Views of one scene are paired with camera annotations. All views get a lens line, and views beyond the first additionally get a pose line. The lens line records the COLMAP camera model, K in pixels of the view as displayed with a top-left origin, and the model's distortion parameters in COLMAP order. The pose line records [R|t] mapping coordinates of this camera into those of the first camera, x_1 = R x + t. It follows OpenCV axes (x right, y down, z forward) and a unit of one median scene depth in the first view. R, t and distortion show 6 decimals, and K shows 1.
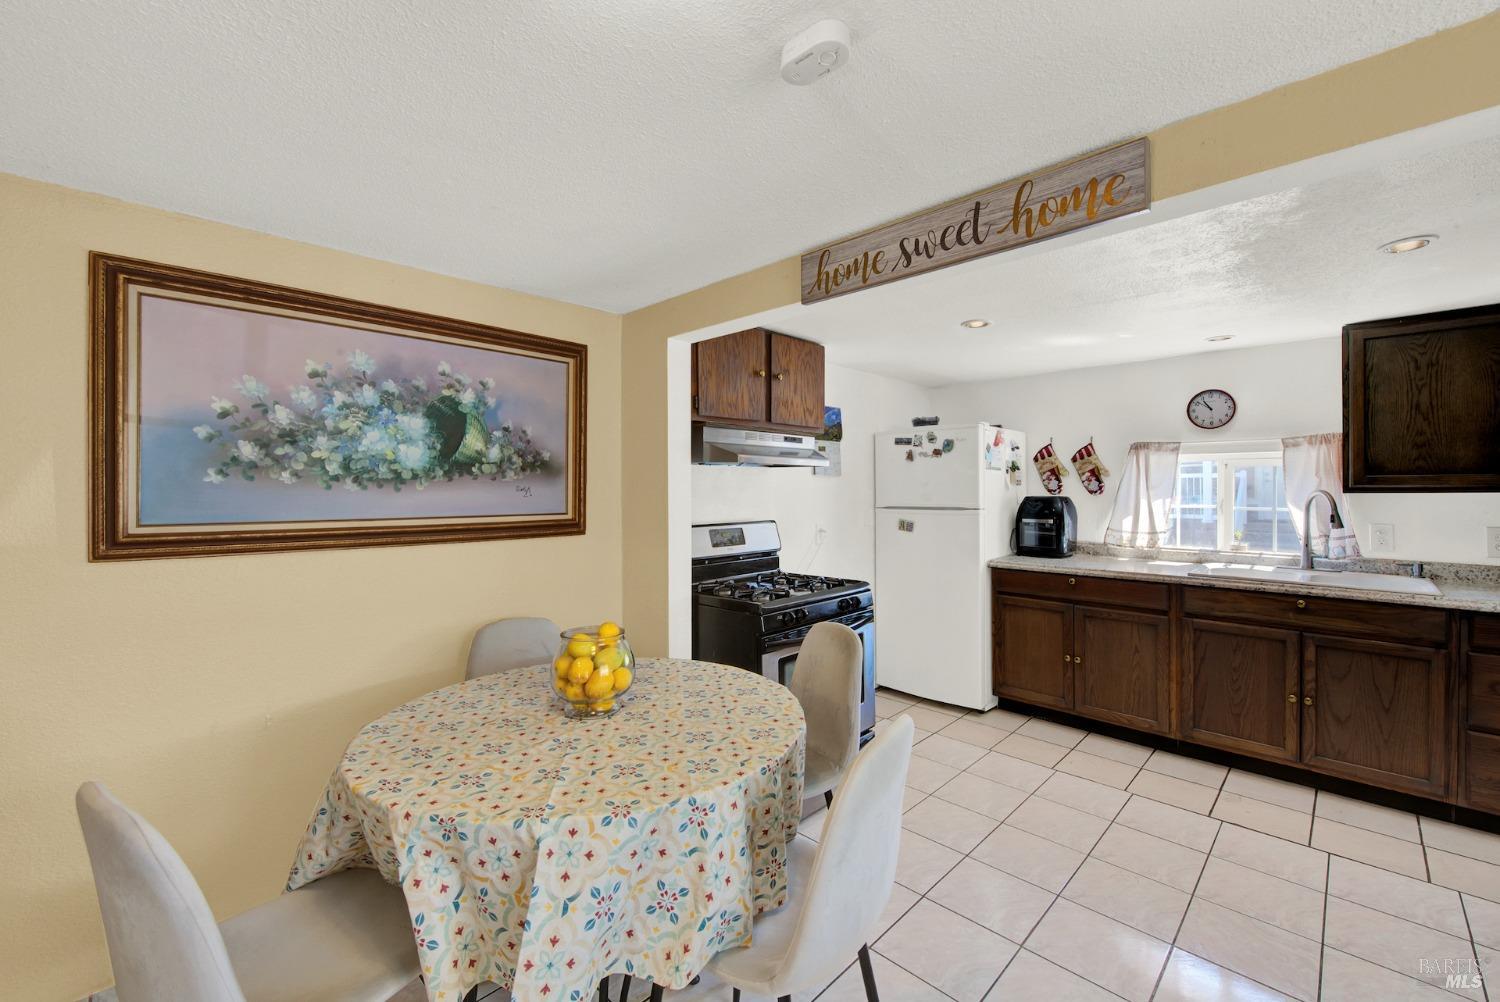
lens RADIAL K [[614.4, 0, 751.5], [0, 614.4, 488.1], [0, 0, 1]] dist [-0.001896, -0.000398]
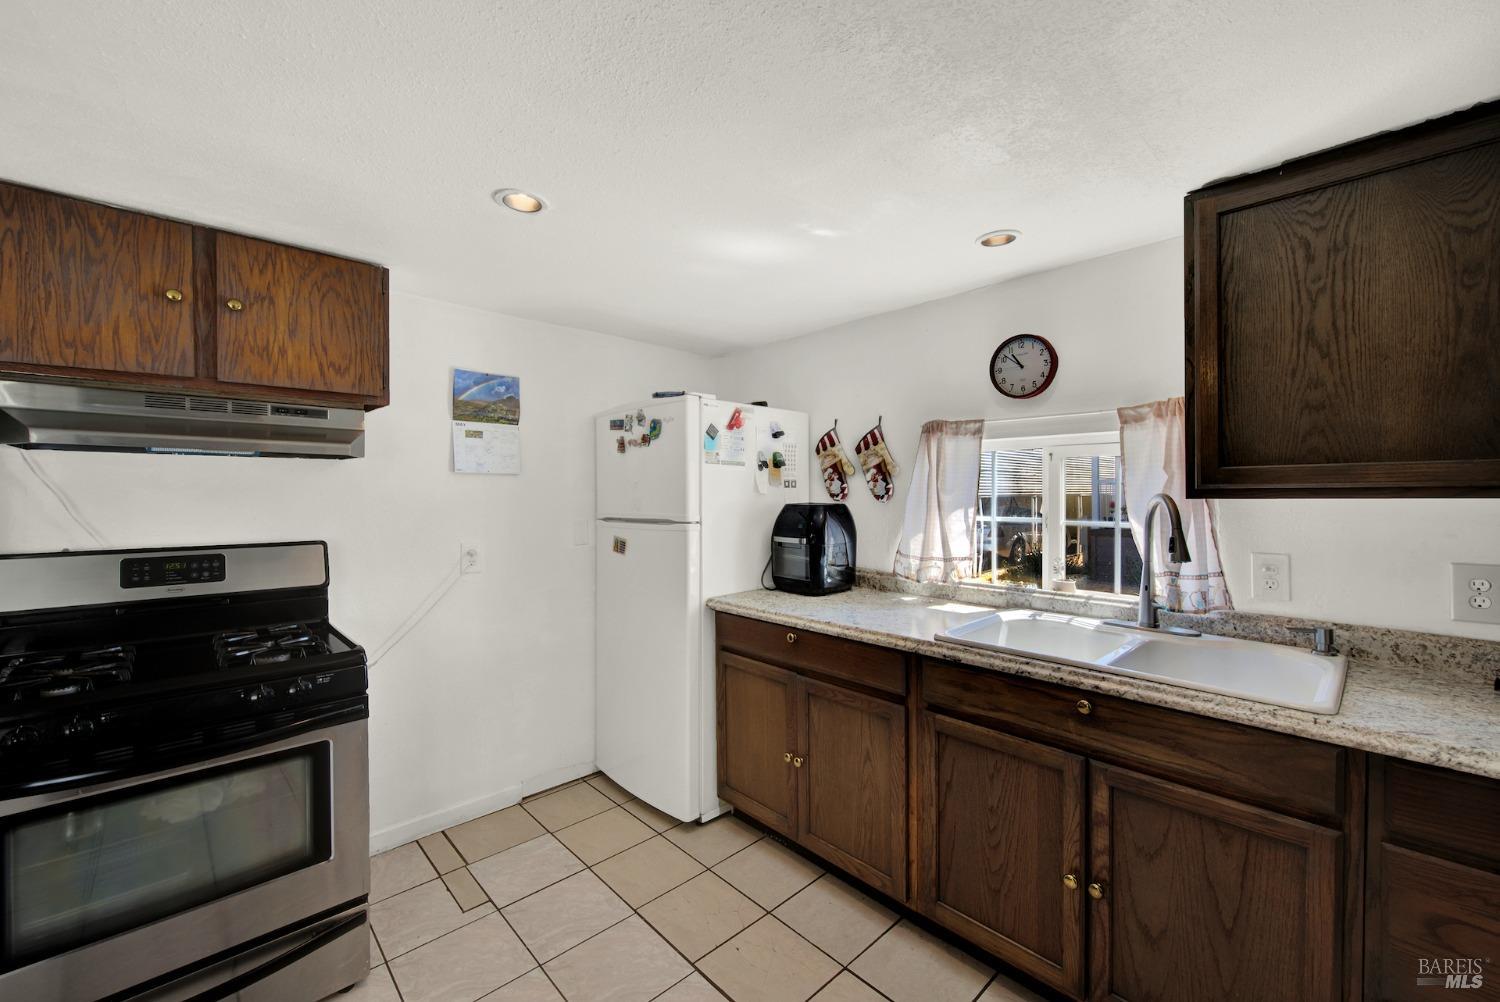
lens RADIAL K [[607.5, 0, 747.9], [0, 607.5, 496.3], [0, 0, 1]] dist [-0.000686, -0.000349]
pose [[0.999316, 0.000964, -0.036961, 0.532912], [-0.000844, 0.999994, 0.003244, 0.003861], [0.036964, -0.003210, 0.999311, 0.395161]]
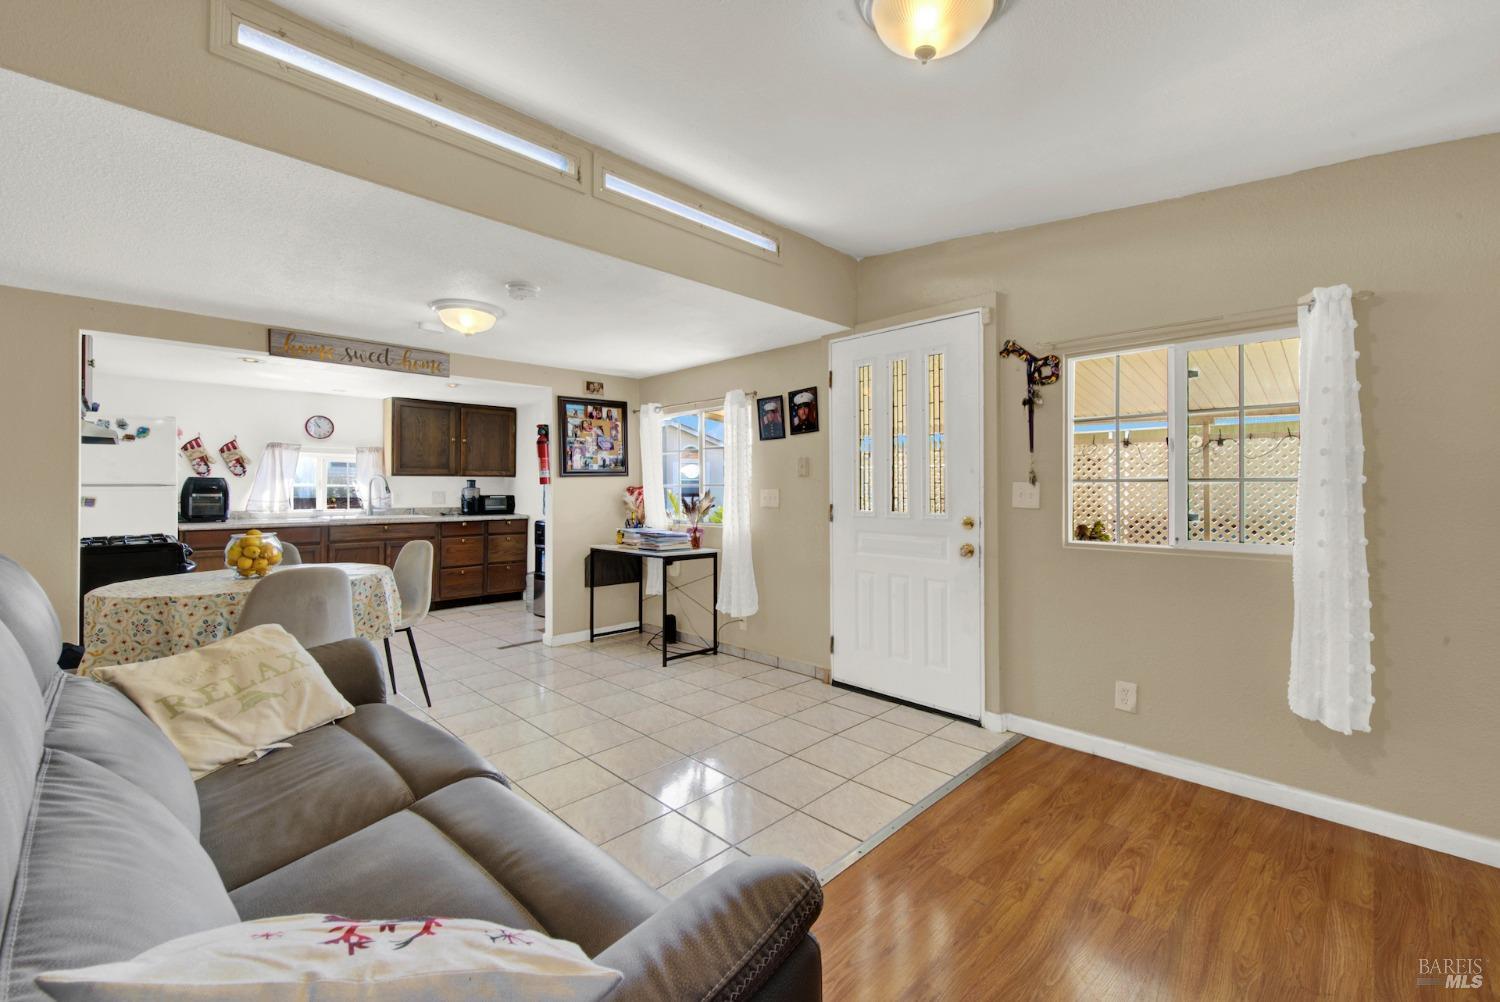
lens RADIAL K [[614.4, 0, 751.5], [0, 614.4, 488.1], [0, 0, 1]] dist [-0.001896, -0.000398]
pose [[0.011209, 0.003877, 0.999930, -1.026641], [-0.001163, 0.999992, -0.003864, 0.050435], [-0.999936, -0.001120, 0.011214, -0.239014]]
